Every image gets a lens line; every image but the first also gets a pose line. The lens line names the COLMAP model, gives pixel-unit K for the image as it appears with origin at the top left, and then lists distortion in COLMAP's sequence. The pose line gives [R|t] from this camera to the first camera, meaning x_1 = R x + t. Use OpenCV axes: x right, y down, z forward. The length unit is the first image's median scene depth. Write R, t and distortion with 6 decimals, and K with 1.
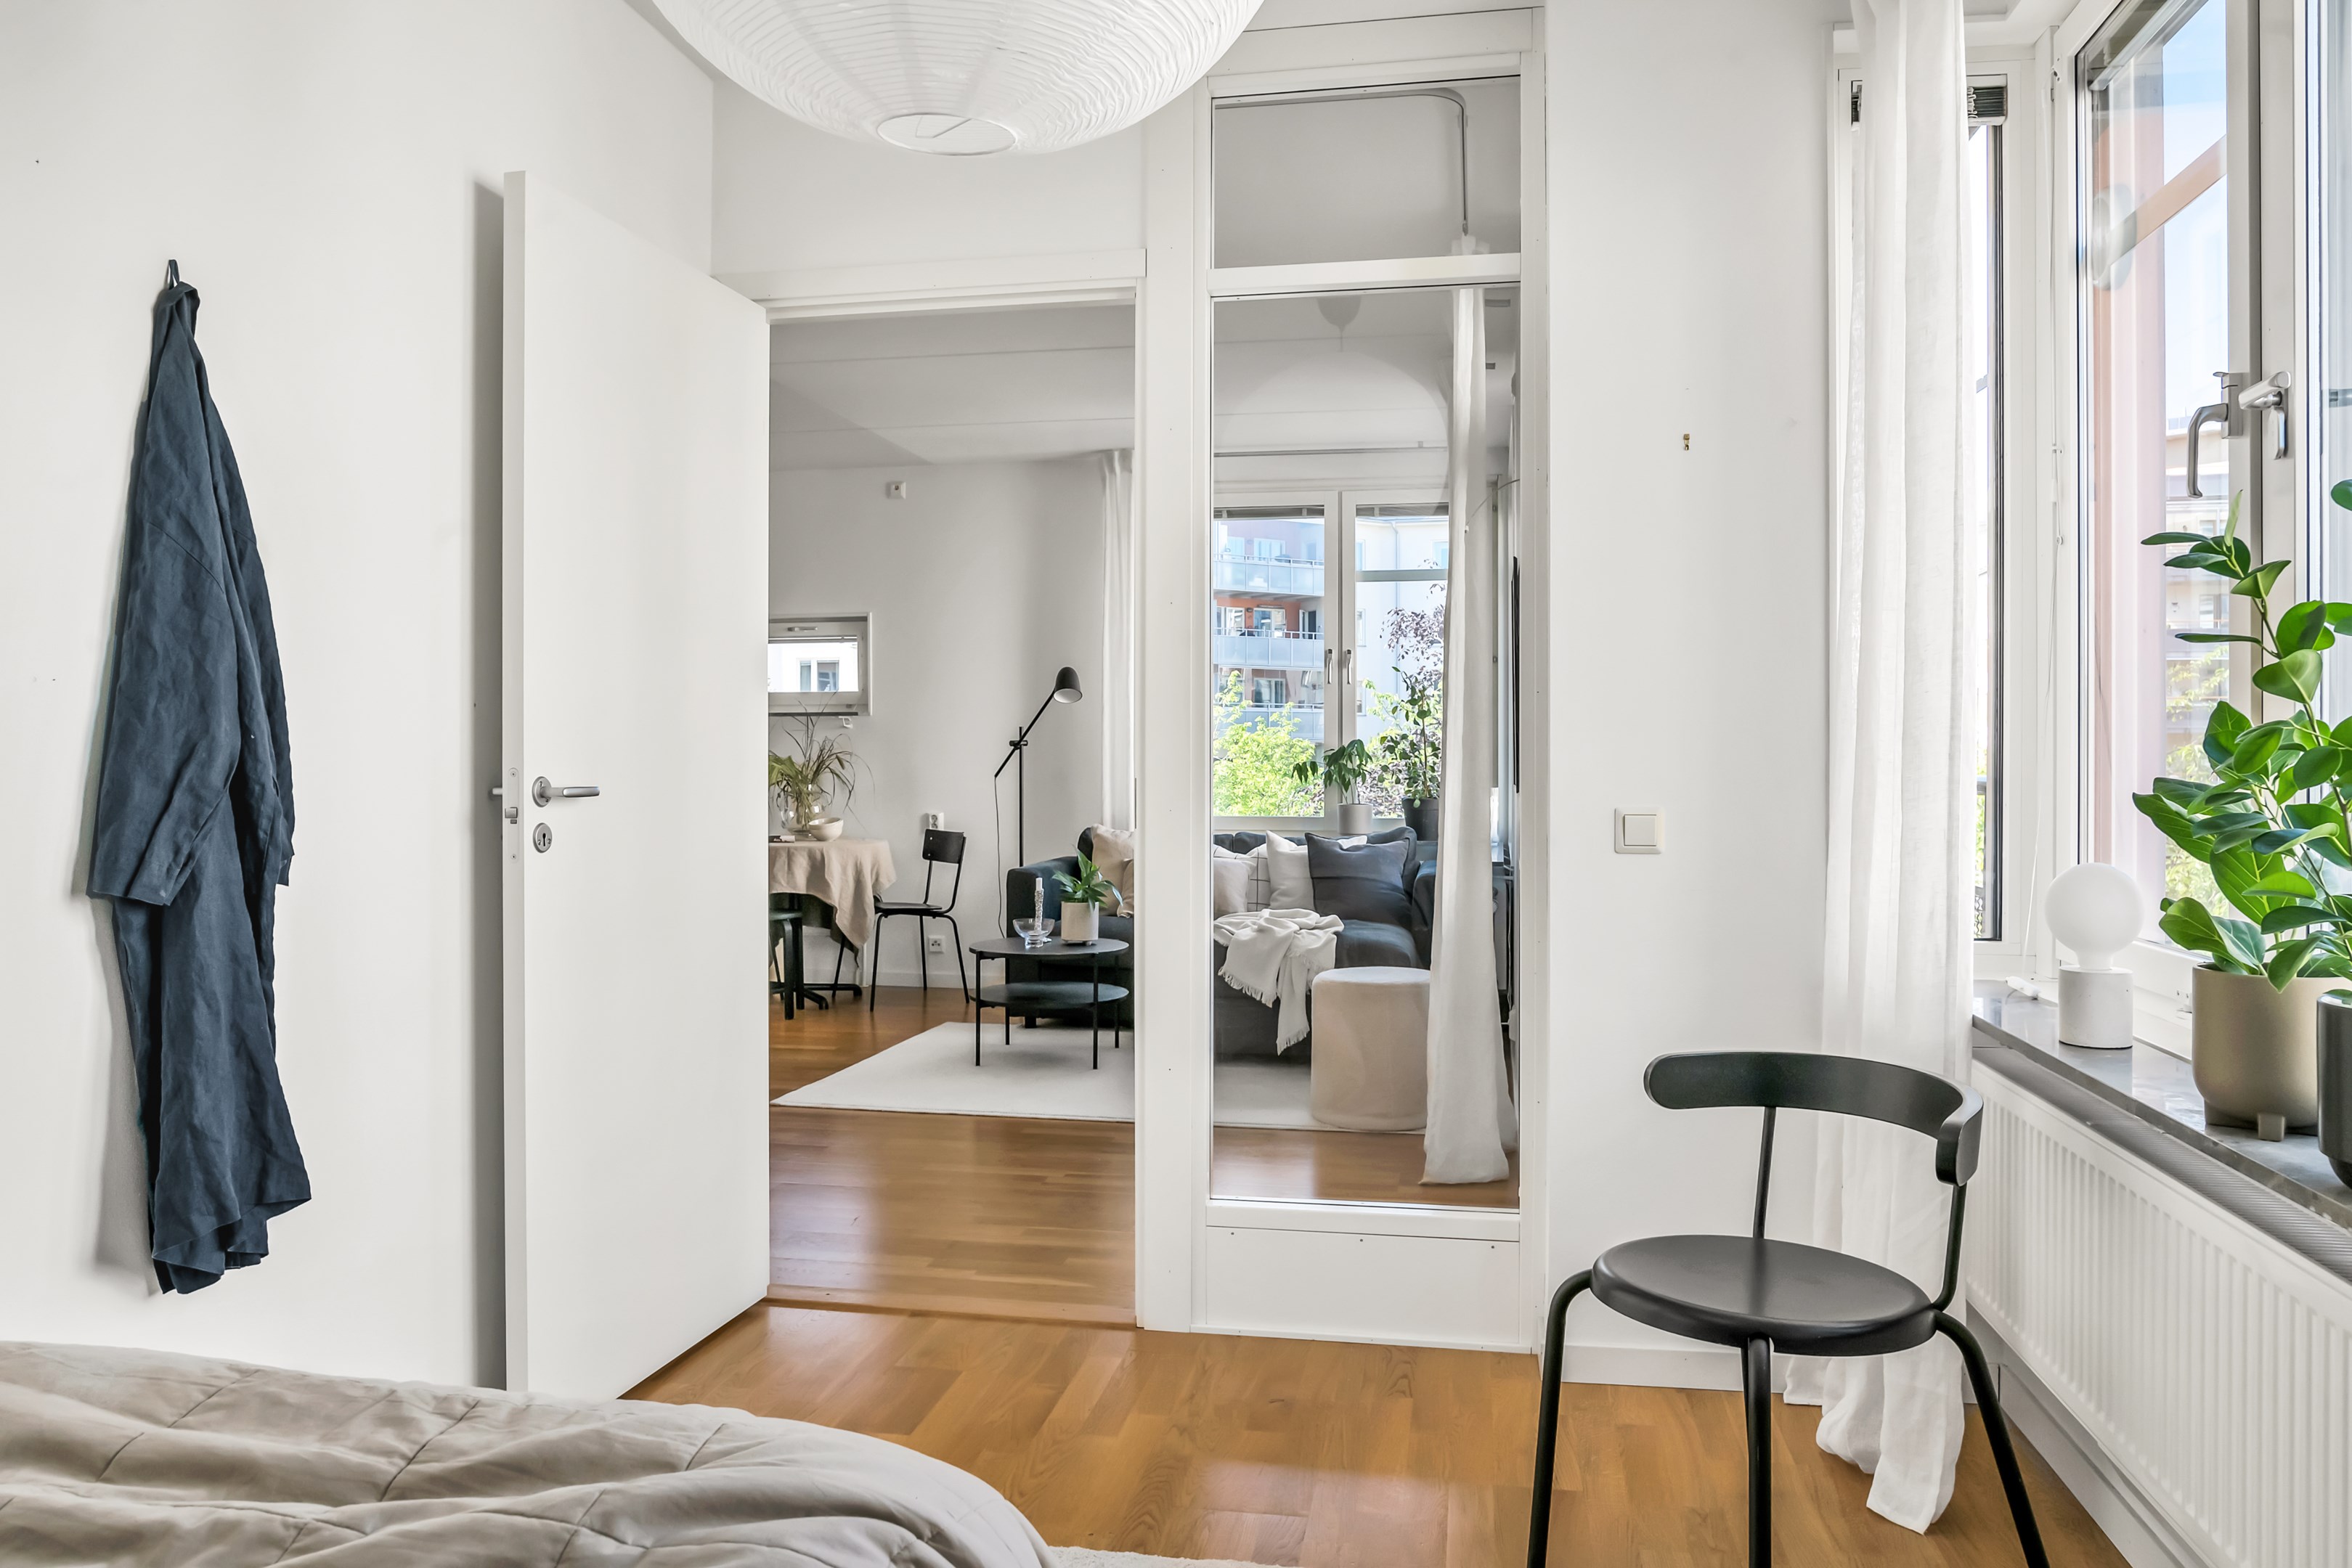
lens RADIAL K [[1622.4, 0, 1171.5], [0, 1622.4, 759.6], [0, 0, 1]] dist [-0.017082, -0.000841]
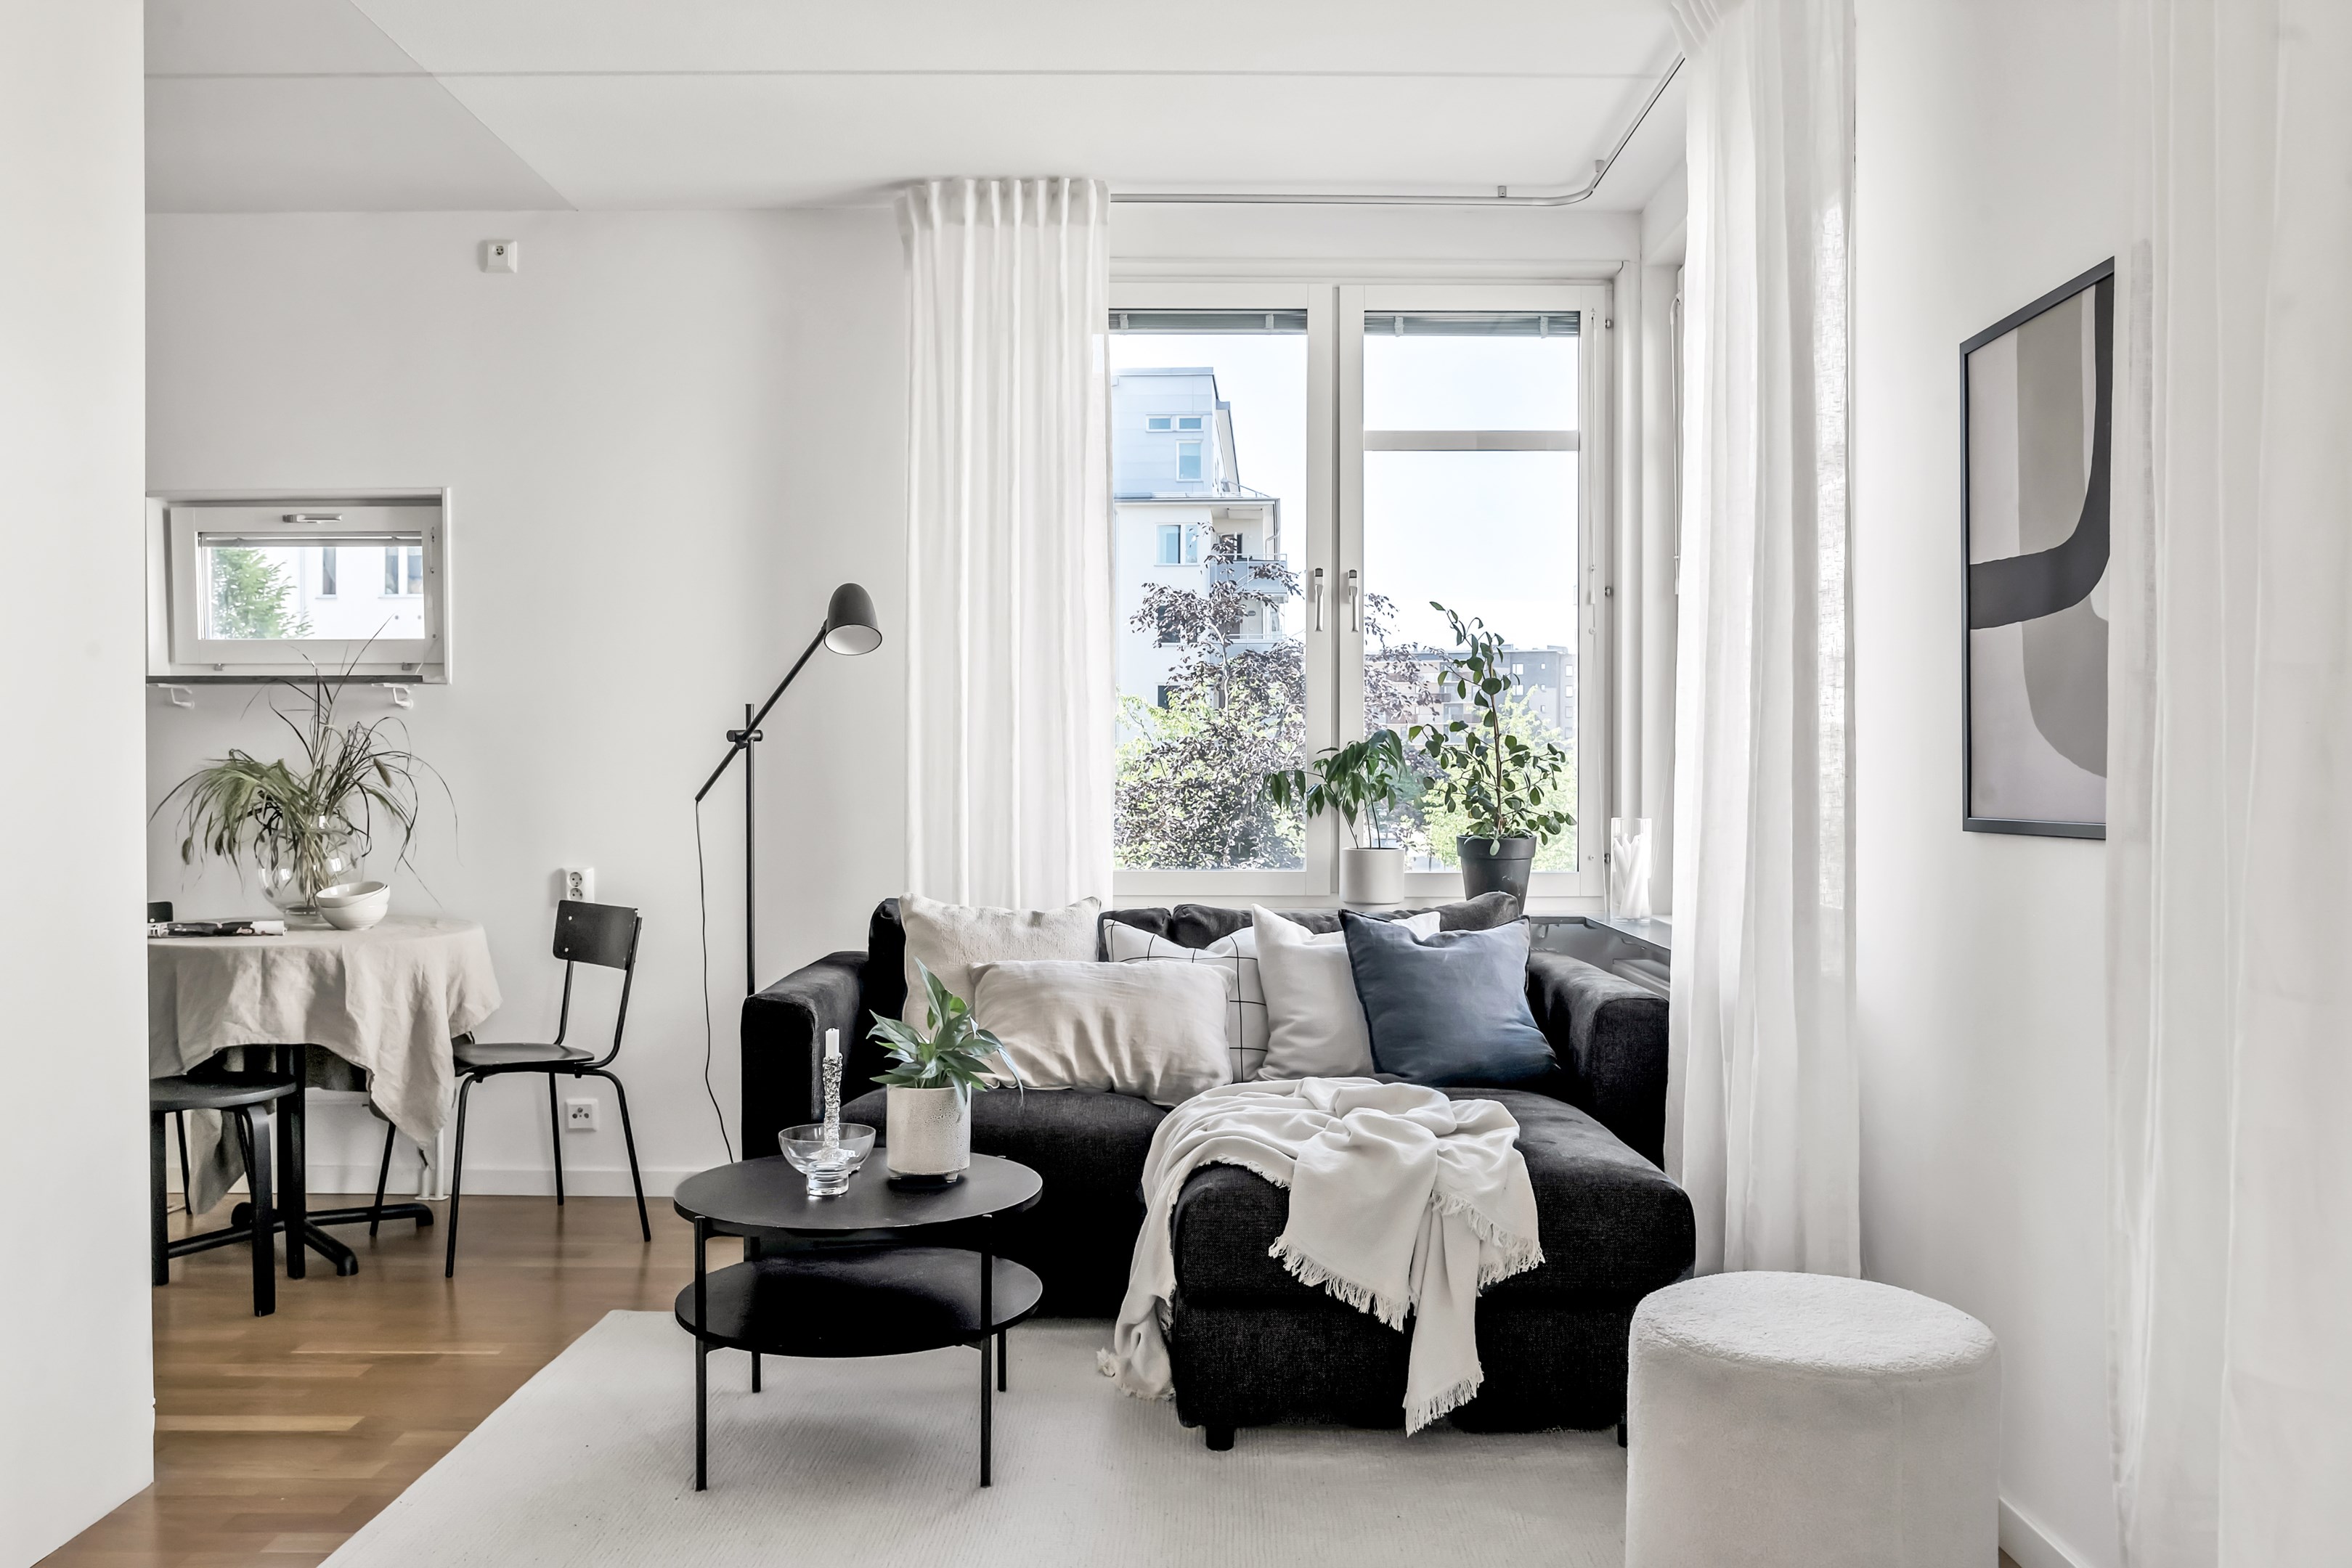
lens RADIAL K [[1843.5, 0, 1182.6], [0, 1843.5, 799.5], [0, 0, 1]] dist [-0.013452, -0.004296]
pose [[0.983655, -0.002549, 0.180048, -0.063309], [0.000240, 0.999917, 0.012844, 0.002846], [-0.180066, -0.012591, 0.983574, 0.396539]]
